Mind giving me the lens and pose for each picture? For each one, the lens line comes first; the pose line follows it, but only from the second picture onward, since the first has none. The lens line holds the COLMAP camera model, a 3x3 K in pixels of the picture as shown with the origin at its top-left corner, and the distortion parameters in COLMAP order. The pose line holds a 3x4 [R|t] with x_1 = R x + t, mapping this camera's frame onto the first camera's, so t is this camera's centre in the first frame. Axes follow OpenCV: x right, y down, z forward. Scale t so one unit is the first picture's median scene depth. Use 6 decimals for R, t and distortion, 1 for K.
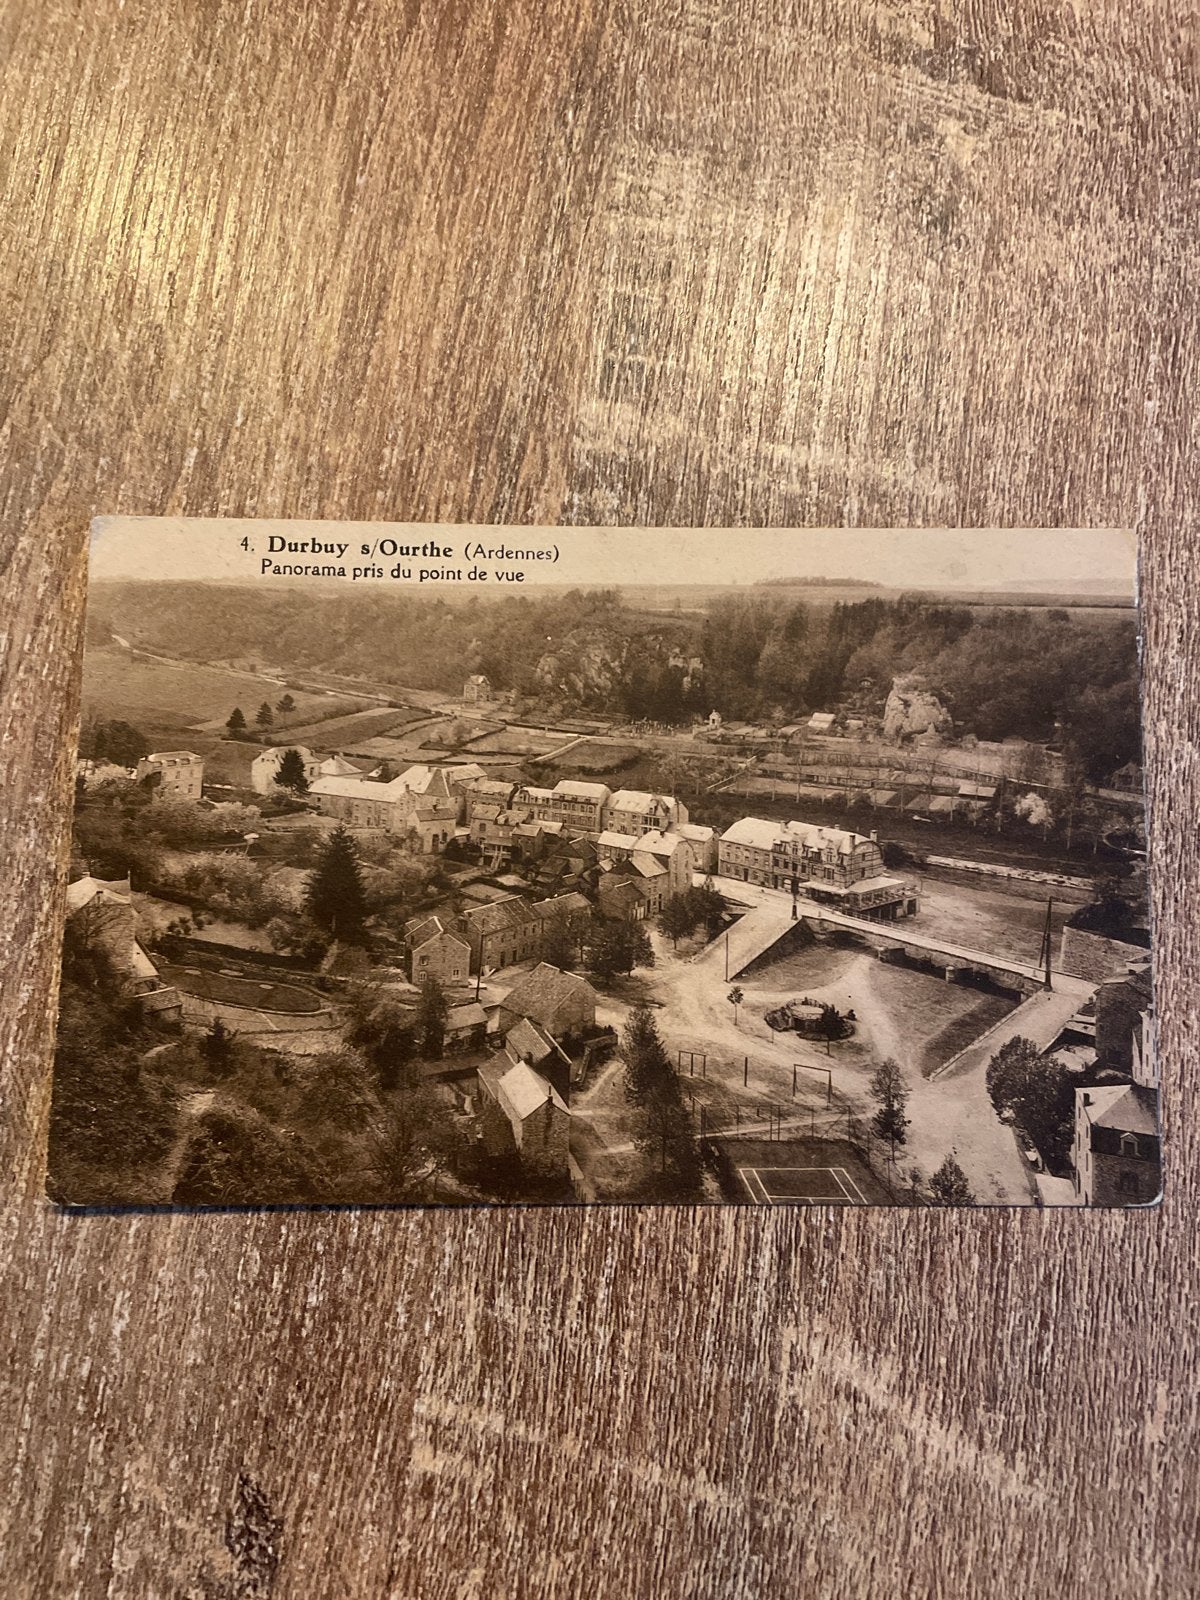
lens RADIAL K [[1197.0, 0, 615.9], [0, 1197.0, 806.4], [0, 0, 1]] dist [0.053766, -0.095802]
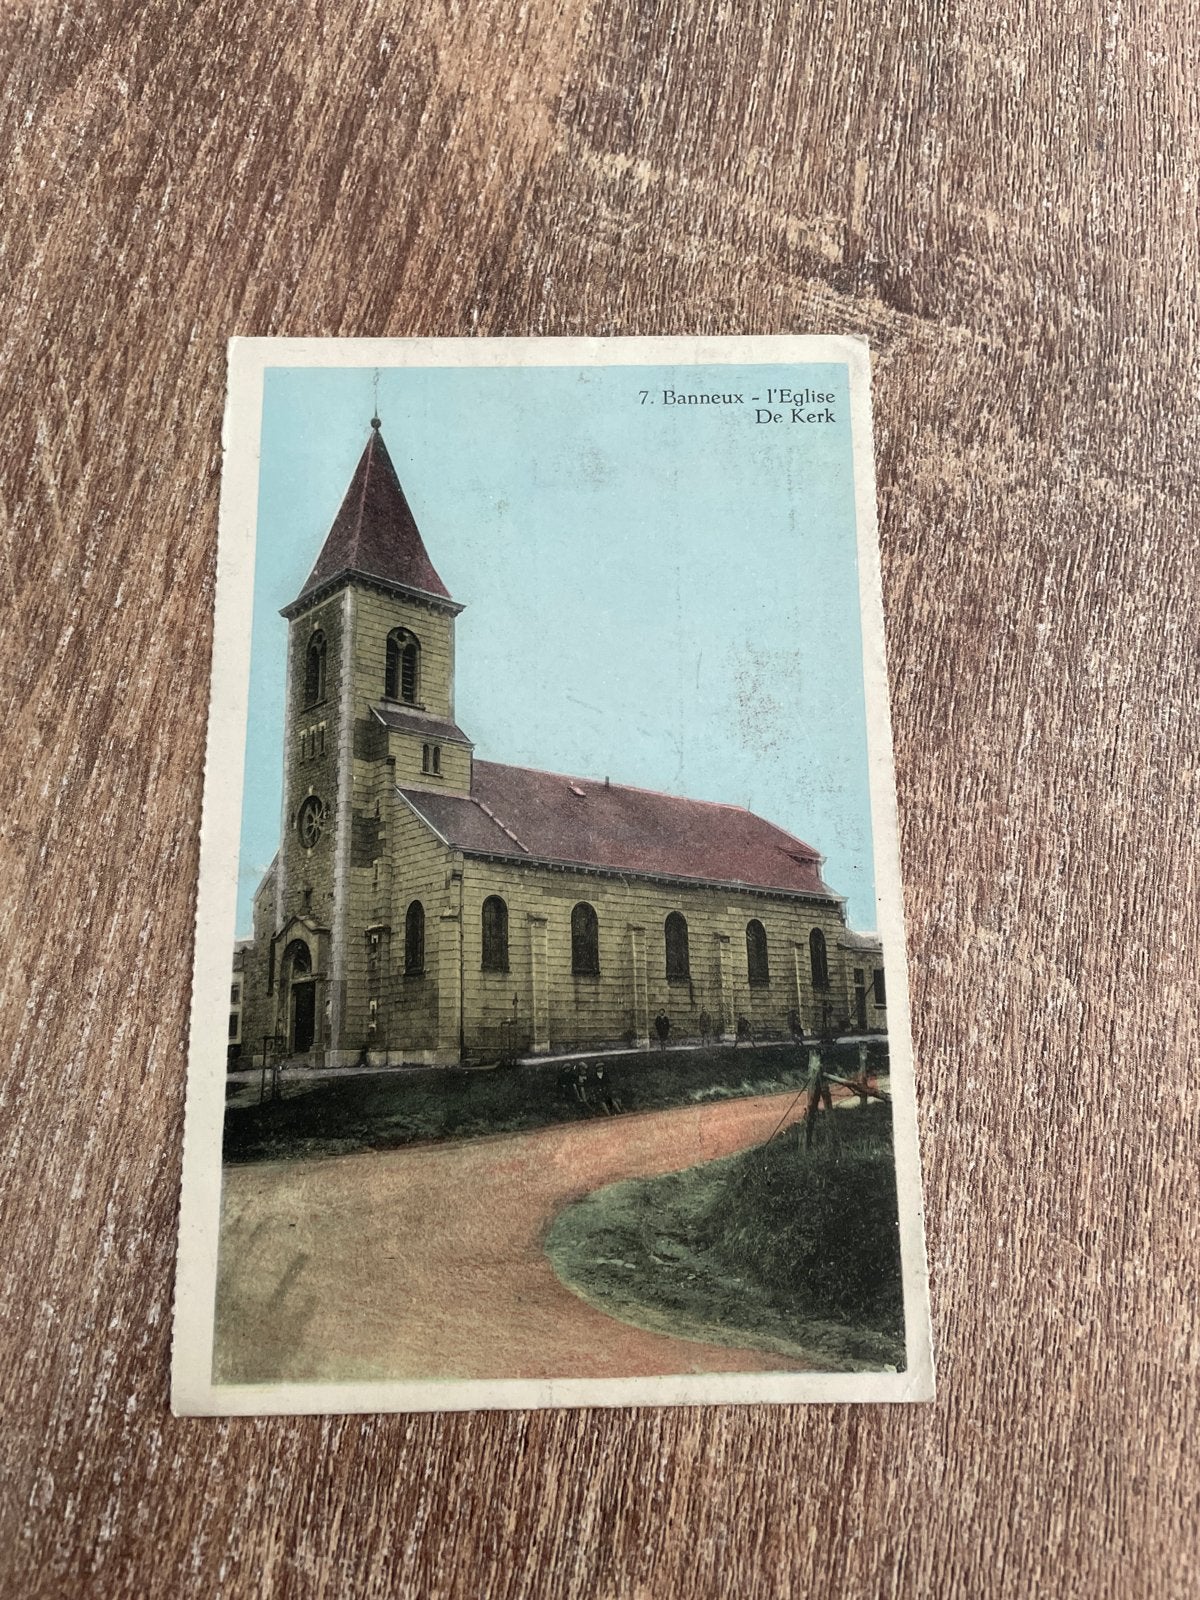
lens RADIAL K [[1197.0, 0, 615.9], [0, 1197.0, 806.4], [0, 0, 1]] dist [0.053766, -0.095802]
pose [[0.998576, 0.050447, -0.017338, 0.125799], [-0.051538, 0.996238, -0.069667, -0.105540], [0.013759, 0.070462, 0.997420, 0.025897]]
